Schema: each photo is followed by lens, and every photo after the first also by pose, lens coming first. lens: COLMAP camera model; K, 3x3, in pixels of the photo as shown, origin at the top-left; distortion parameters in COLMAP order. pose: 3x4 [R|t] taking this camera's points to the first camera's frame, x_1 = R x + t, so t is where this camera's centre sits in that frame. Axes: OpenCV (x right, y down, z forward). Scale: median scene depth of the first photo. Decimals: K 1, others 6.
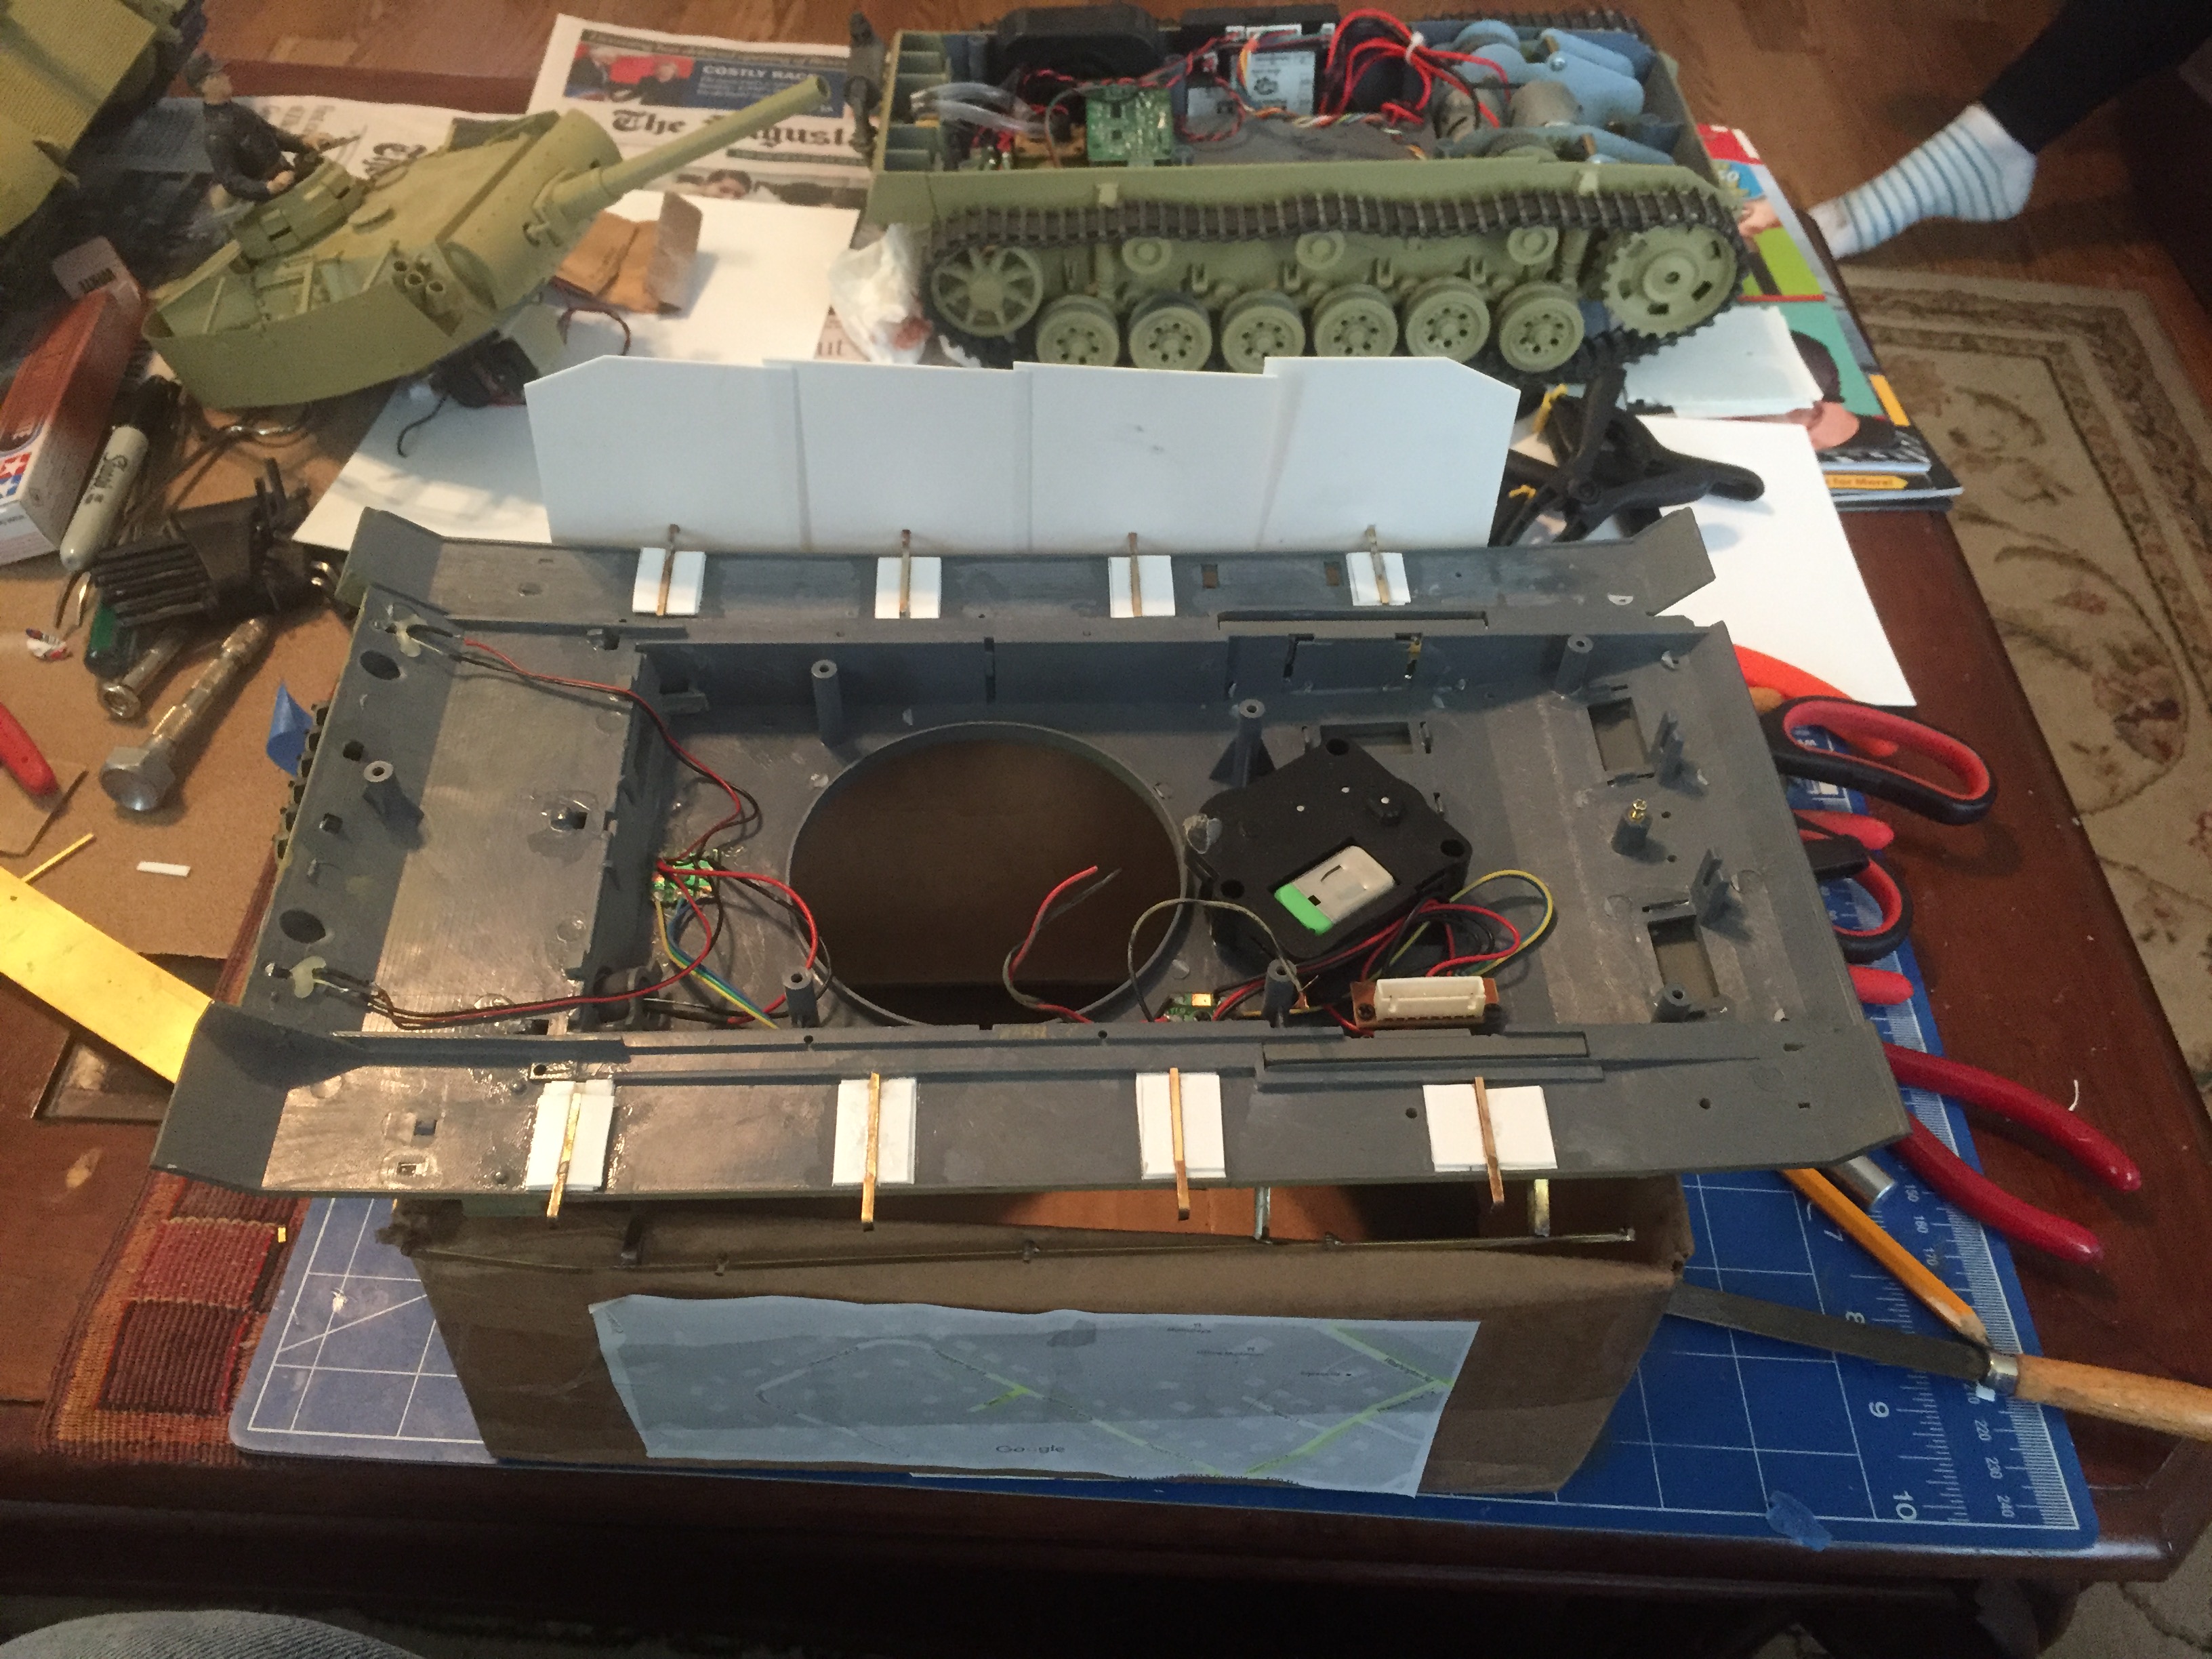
lens RADIAL K [[1946.7, 0, 1114.7], [0, 1946.7, 820.2], [0, 0, 1]] dist [0.009367, -0.012450]
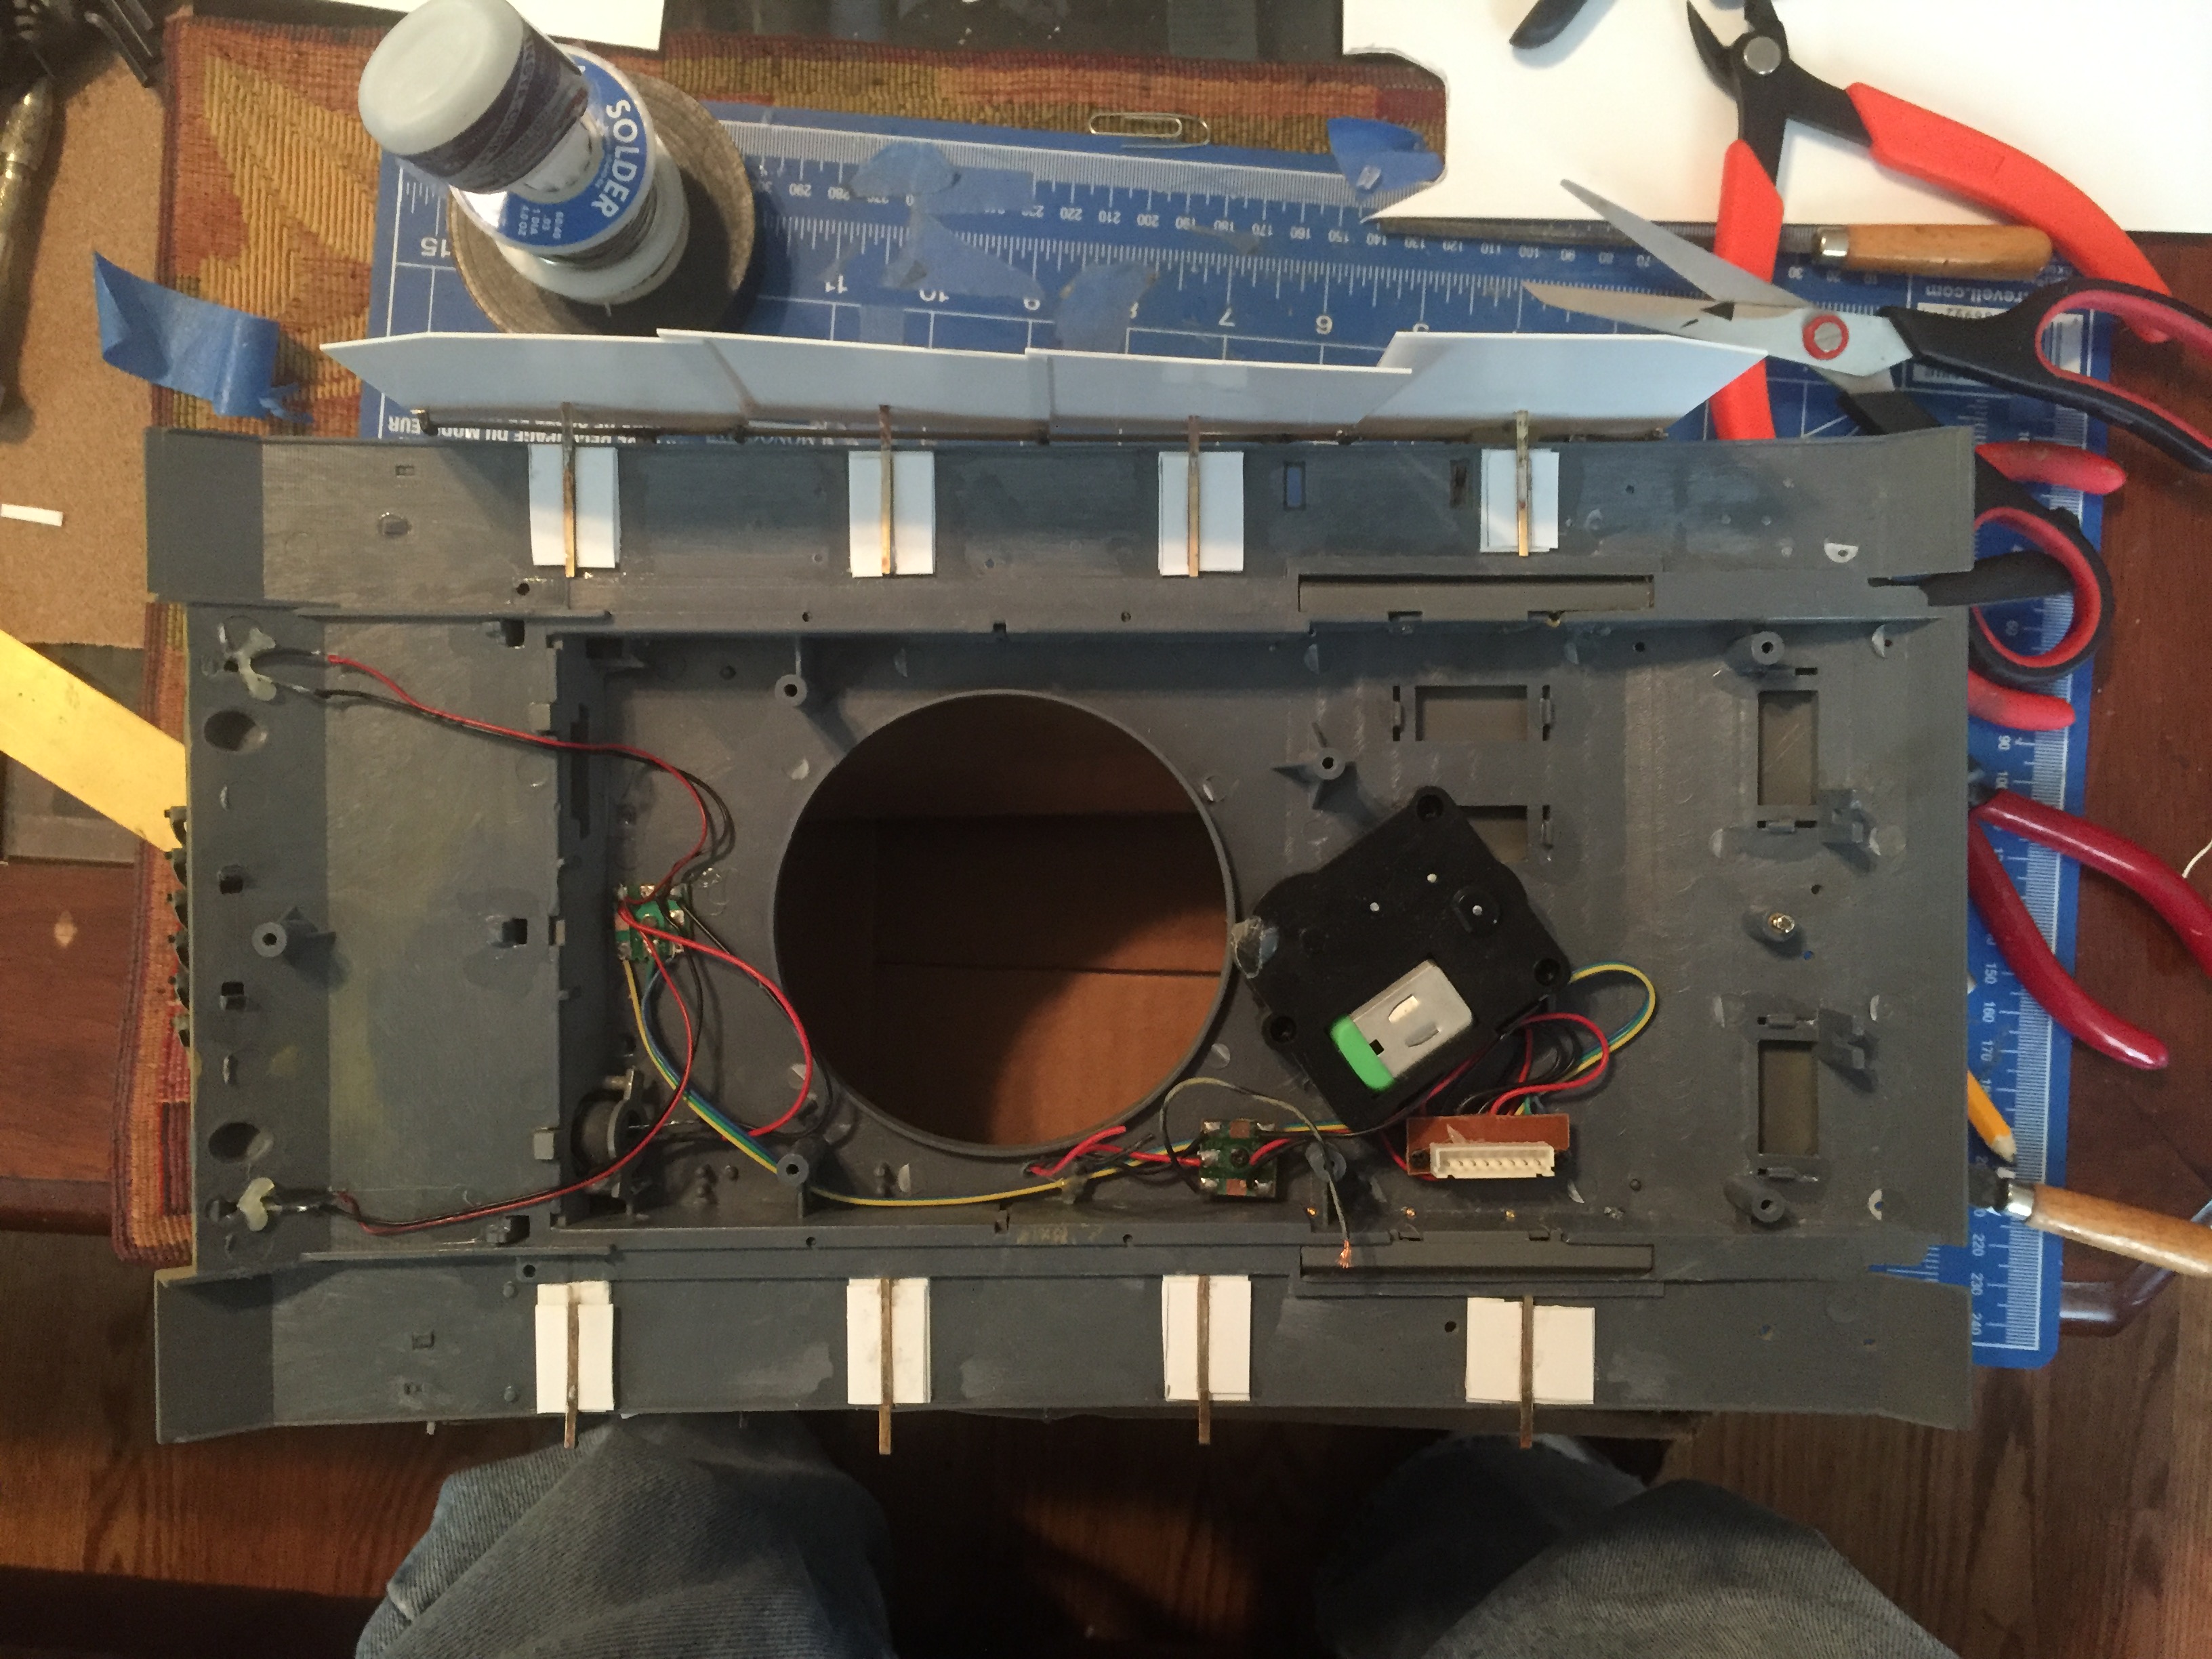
lens RADIAL K [[1946.7, 0, 1114.7], [0, 1946.7, 820.2], [0, 0, 1]] dist [0.009367, -0.012450]
pose [[0.999264, 0.035044, -0.015582, -0.004196], [-0.015744, 0.745298, 0.666546, -0.535076], [0.034972, -0.665810, 0.745301, 0.363178]]
